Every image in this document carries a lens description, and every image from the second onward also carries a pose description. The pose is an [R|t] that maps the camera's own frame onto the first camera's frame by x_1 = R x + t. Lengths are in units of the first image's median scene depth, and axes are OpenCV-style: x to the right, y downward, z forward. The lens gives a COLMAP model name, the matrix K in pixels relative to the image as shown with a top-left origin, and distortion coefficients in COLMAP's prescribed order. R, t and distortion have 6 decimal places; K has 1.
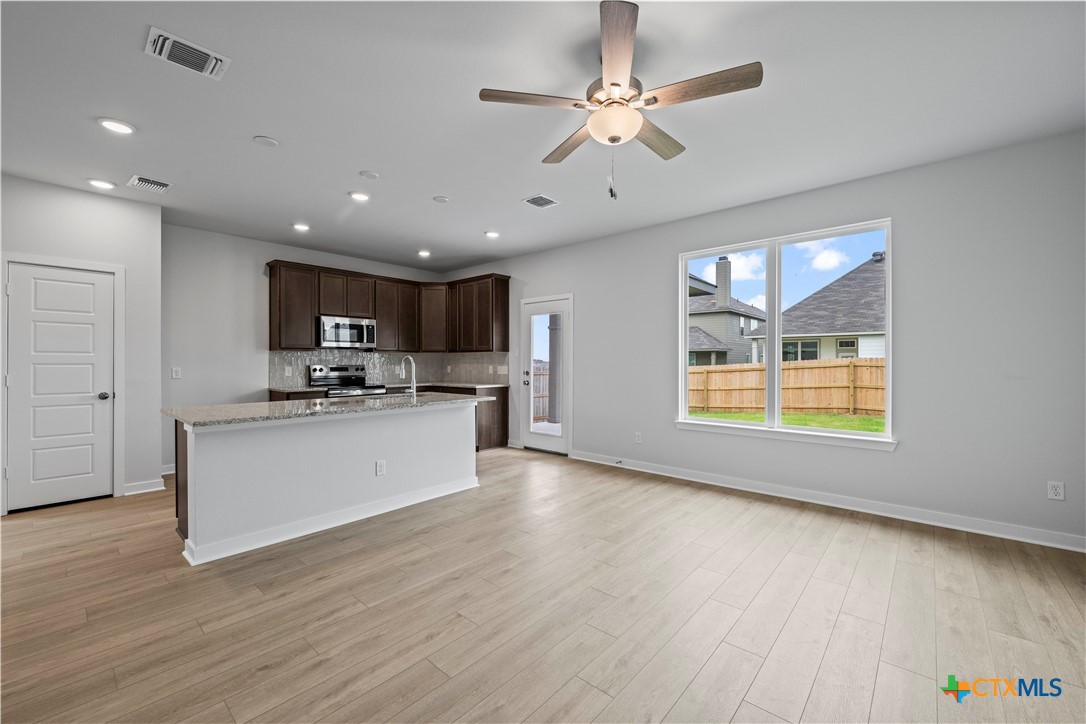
lens RADIAL K [[438.2, 0, 550.1], [0, 438.2, 364.3], [0, 0, 1]] dist [-0.001257, -0.000193]
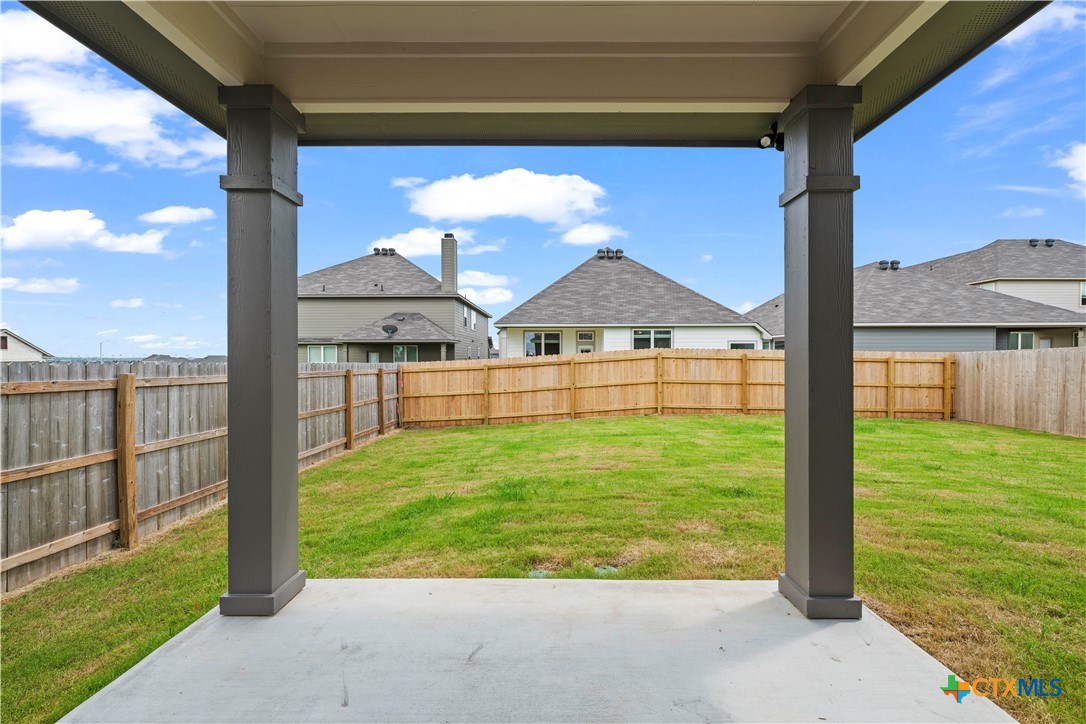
lens RADIAL K [[425.6, 0, 546.7], [0, 425.6, 363.0], [0, 0, 1]] dist [0.000512, 0.000063]
pose [[0.760124, -0.011534, 0.649676, -0.010772], [0.006326, 0.999926, 0.010352, 0.003205], [-0.649747, -0.003759, 0.760141, 0.420140]]
